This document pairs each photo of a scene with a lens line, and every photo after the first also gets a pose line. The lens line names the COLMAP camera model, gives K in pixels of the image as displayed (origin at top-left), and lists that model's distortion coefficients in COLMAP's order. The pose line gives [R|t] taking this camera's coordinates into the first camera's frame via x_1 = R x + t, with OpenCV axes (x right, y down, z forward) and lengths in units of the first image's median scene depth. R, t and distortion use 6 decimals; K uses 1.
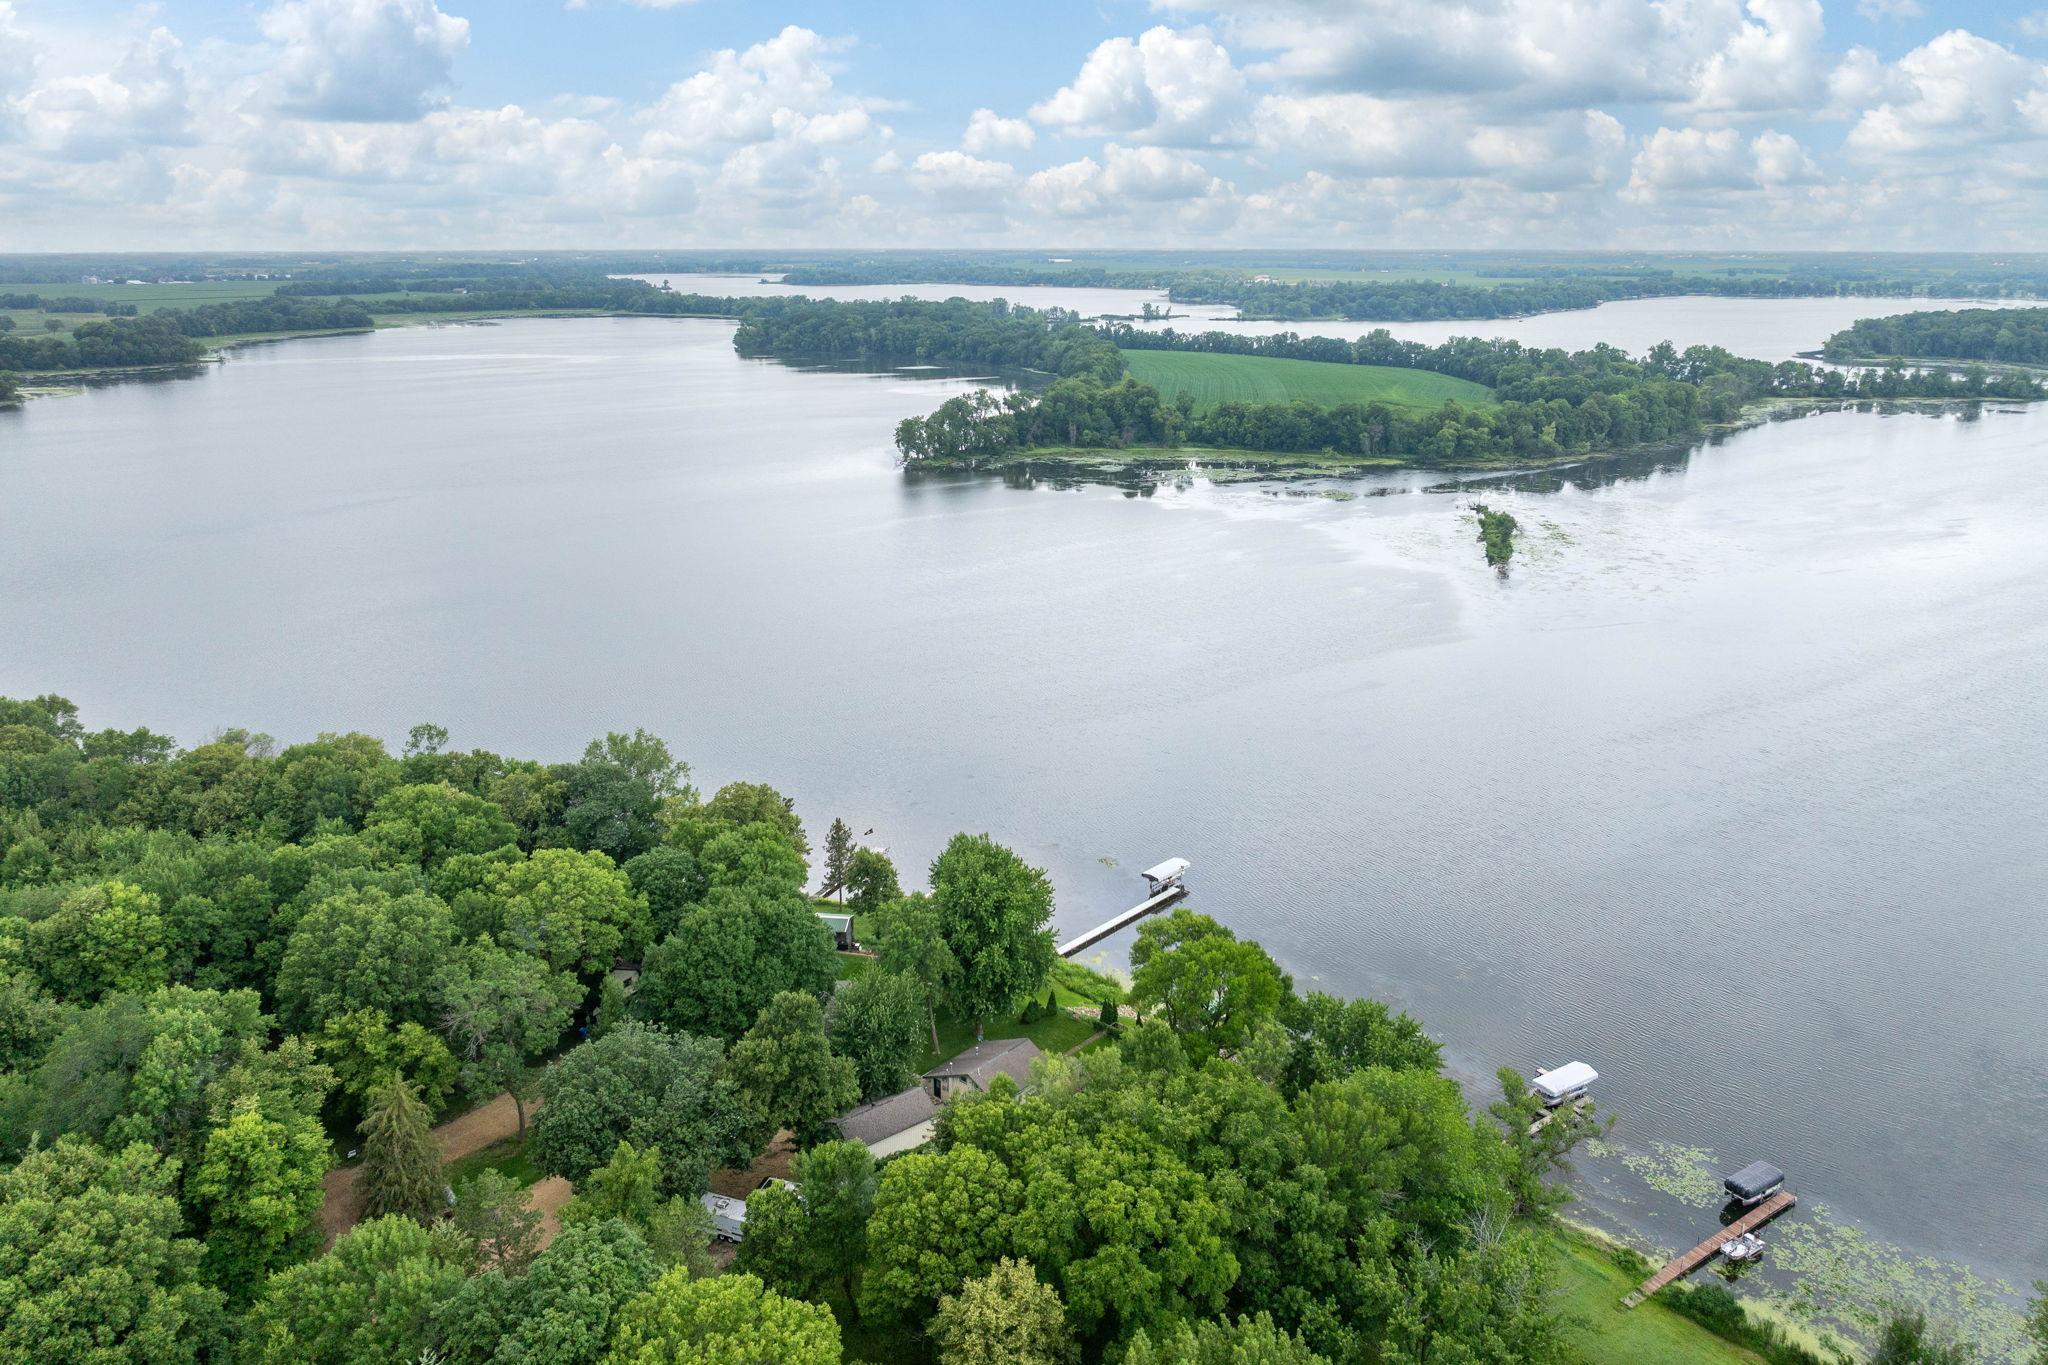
lens RADIAL K [[1428.2, 0, 1034.0], [0, 1428.2, 640.2], [0, 0, 1]] dist [-0.025991, 0.010353]
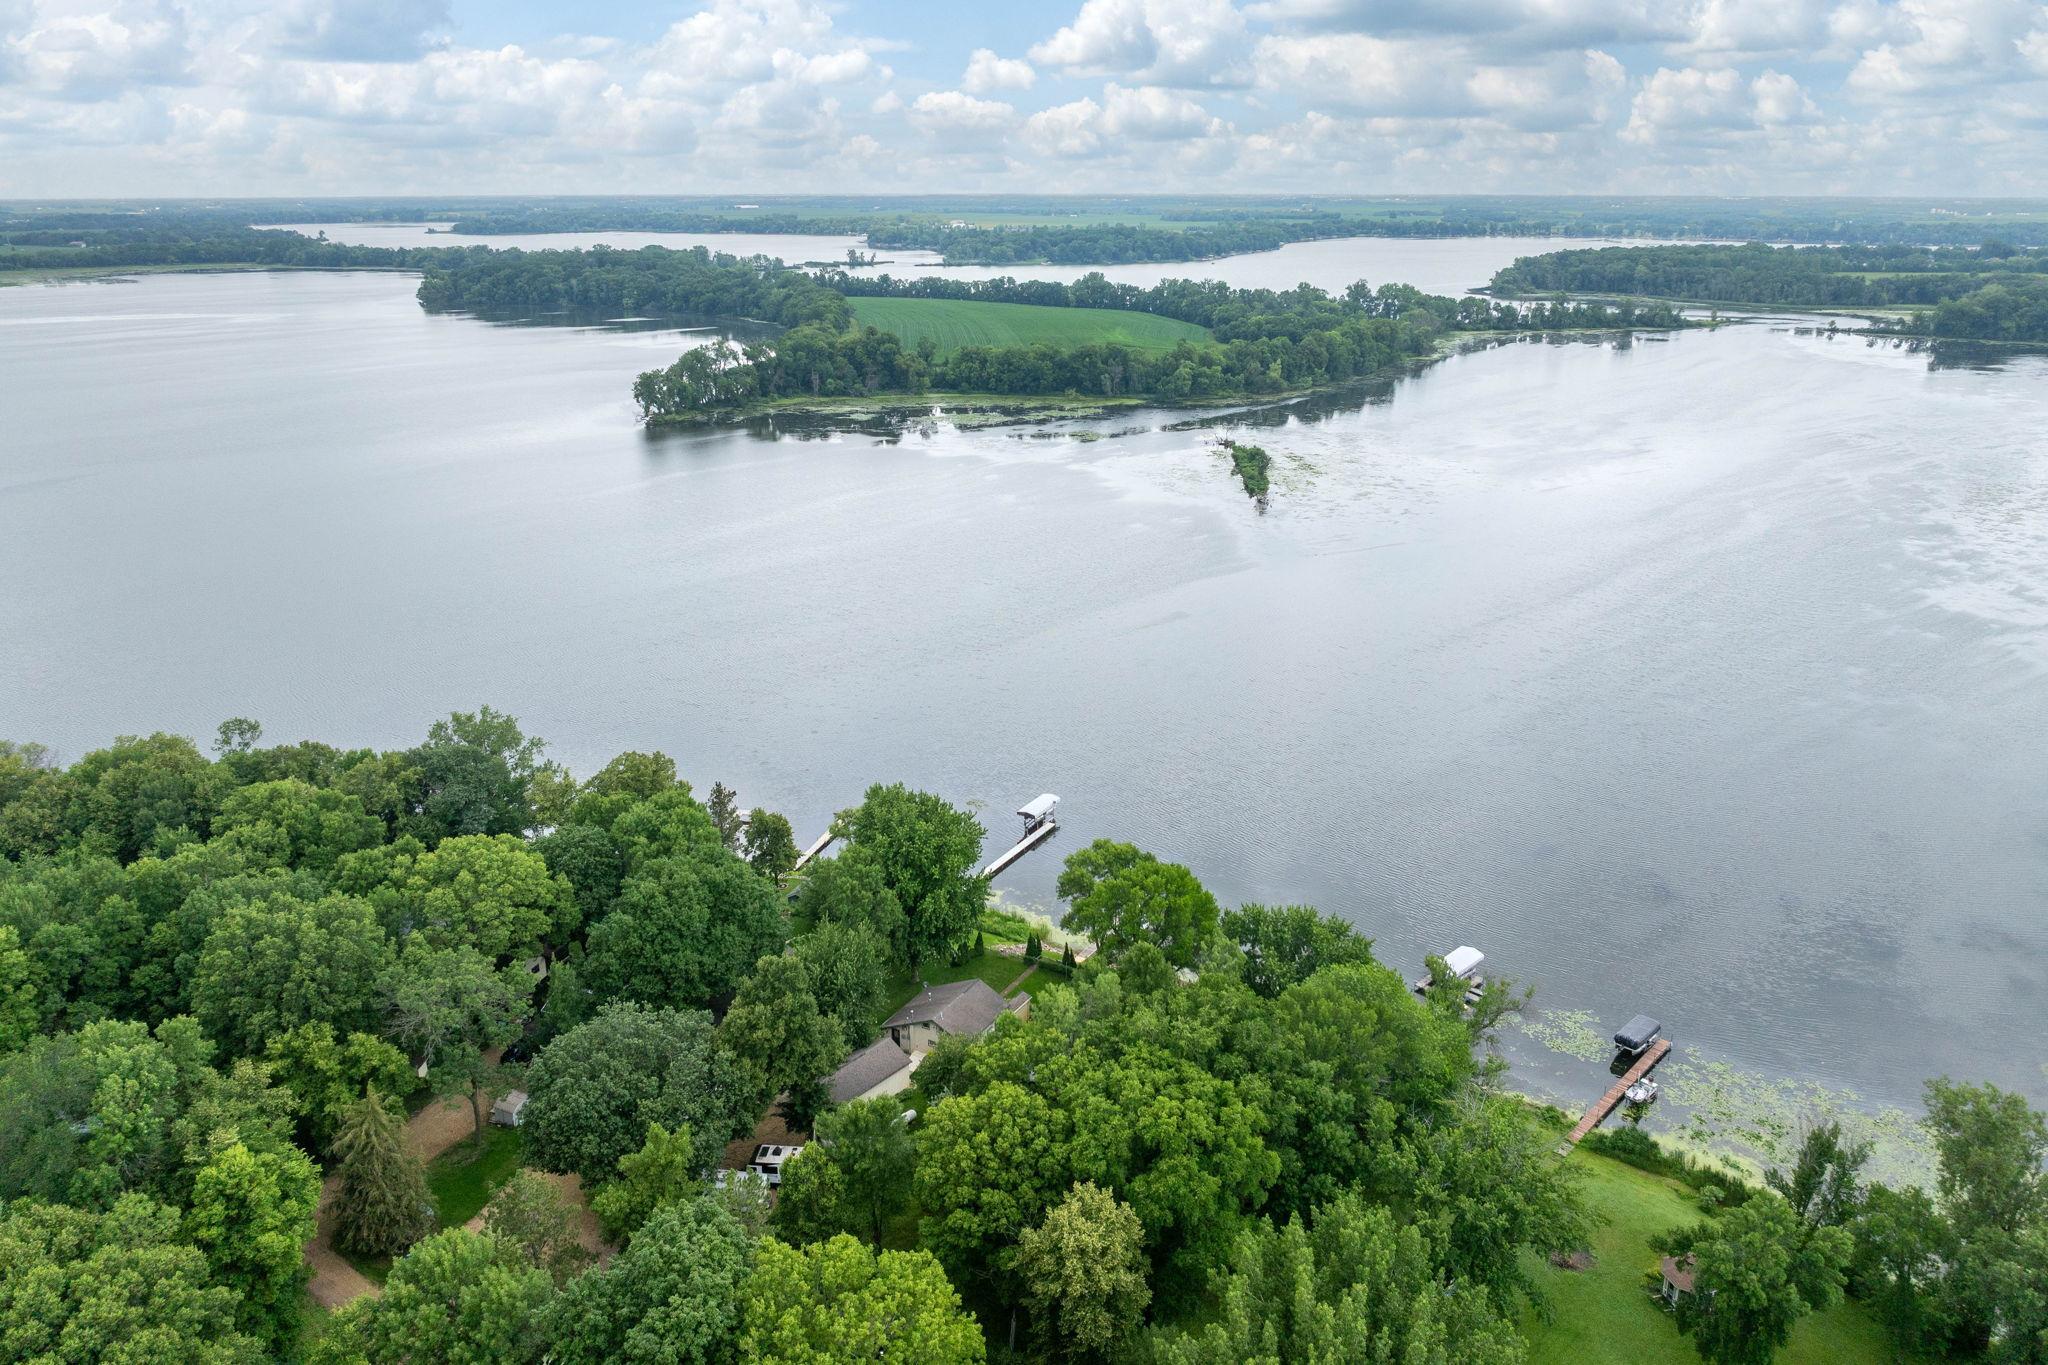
lens RADIAL K [[1426.7, 0, 1025.3], [0, 1426.7, 629.4], [0, 0, 1]] dist [-0.024537, 0.007500]
pose [[0.977645, -0.061923, 0.200936, -0.137368], [0.056147, 0.997832, 0.034321, -0.001110], [-0.202626, -0.022272, 0.979003, 0.006572]]
